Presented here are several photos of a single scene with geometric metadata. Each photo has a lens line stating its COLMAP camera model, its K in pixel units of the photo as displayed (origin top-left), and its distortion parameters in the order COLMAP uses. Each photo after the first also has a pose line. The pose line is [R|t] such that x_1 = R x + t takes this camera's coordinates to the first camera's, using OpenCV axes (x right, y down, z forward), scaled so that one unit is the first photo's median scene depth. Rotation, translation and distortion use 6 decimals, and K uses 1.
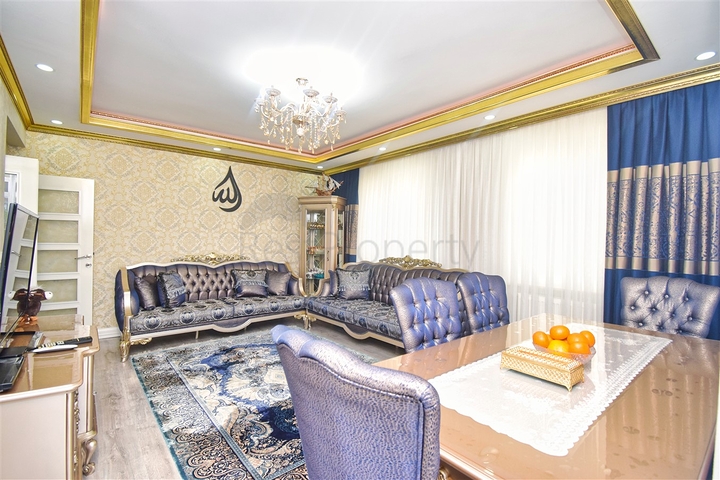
lens RADIAL K [[329.4, 0, 360.4], [0, 329.4, 243.2], [0, 0, 1]] dist [-0.000441, -0.000275]
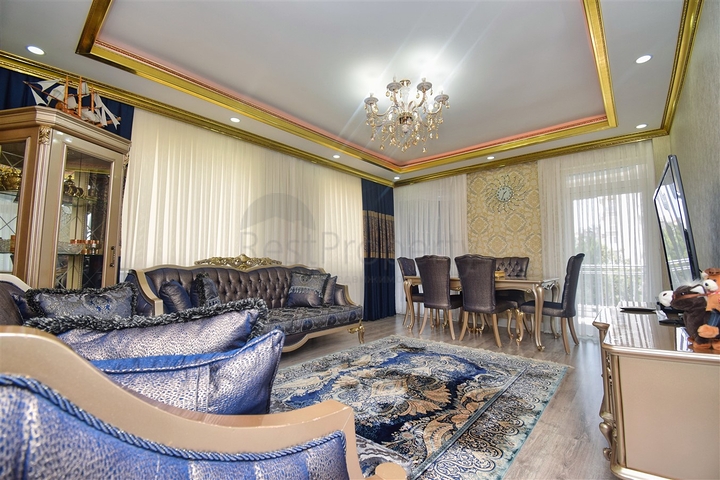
lens RADIAL K [[329.4, 0, 357.8], [0, 329.4, 241.4], [0, 0, 1]] dist [-0.000441, -0.000275]
pose [[-0.169478, 0.061967, 0.983584, -0.676998], [0.013501, 0.998074, -0.060554, 0.051109], [-0.985441, 0.003017, -0.169989, 0.763863]]
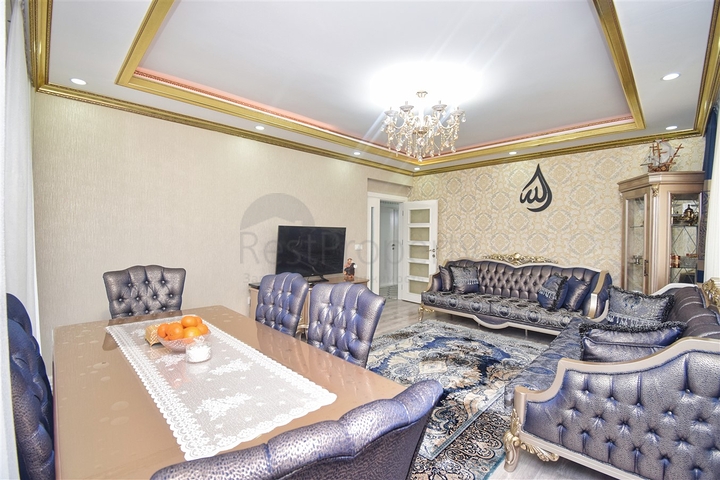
lens RADIAL K [[329.4, 0, 364.2], [0, 329.4, 235.0], [0, 0, 1]] dist [-0.000441, -0.000275]
pose [[0.112261, -0.009393, -0.993634, 0.506805], [-0.026976, 0.999558, -0.012497, -0.001957], [0.993312, 0.028207, 0.111958, 0.402400]]
